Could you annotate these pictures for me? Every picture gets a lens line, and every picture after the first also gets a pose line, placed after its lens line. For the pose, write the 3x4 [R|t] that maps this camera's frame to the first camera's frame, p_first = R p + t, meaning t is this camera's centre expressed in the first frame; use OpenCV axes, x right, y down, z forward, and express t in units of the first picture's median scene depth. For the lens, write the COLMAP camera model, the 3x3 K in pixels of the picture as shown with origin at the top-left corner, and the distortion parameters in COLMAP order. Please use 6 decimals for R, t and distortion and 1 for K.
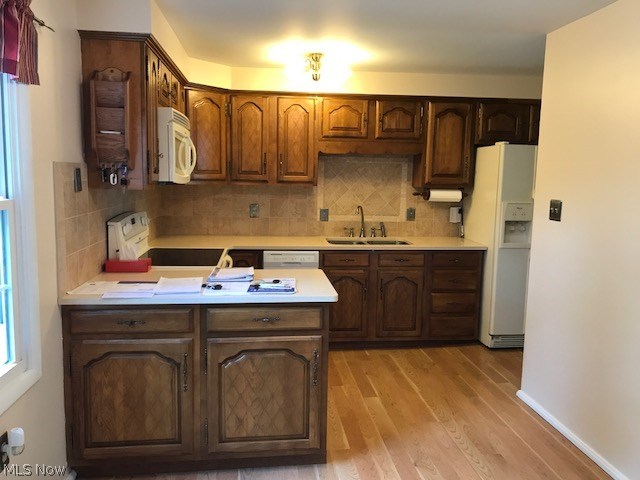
lens RADIAL K [[521.2, 0, 312.0], [0, 521.2, 232.3], [0, 0, 1]] dist [0.071274, -0.110242]
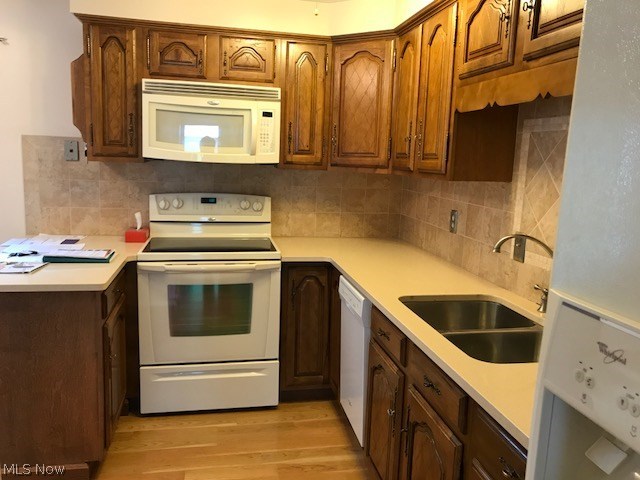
lens RADIAL K [[521.2, 0, 312.0], [0, 521.2, 232.3], [0, 0, 1]] dist [0.071274, -0.110242]
pose [[0.097295, 0.129837, -0.986750, 0.470354], [-0.146882, 0.982471, 0.114791, -0.074374], [0.984357, 0.133767, 0.114660, 0.775724]]
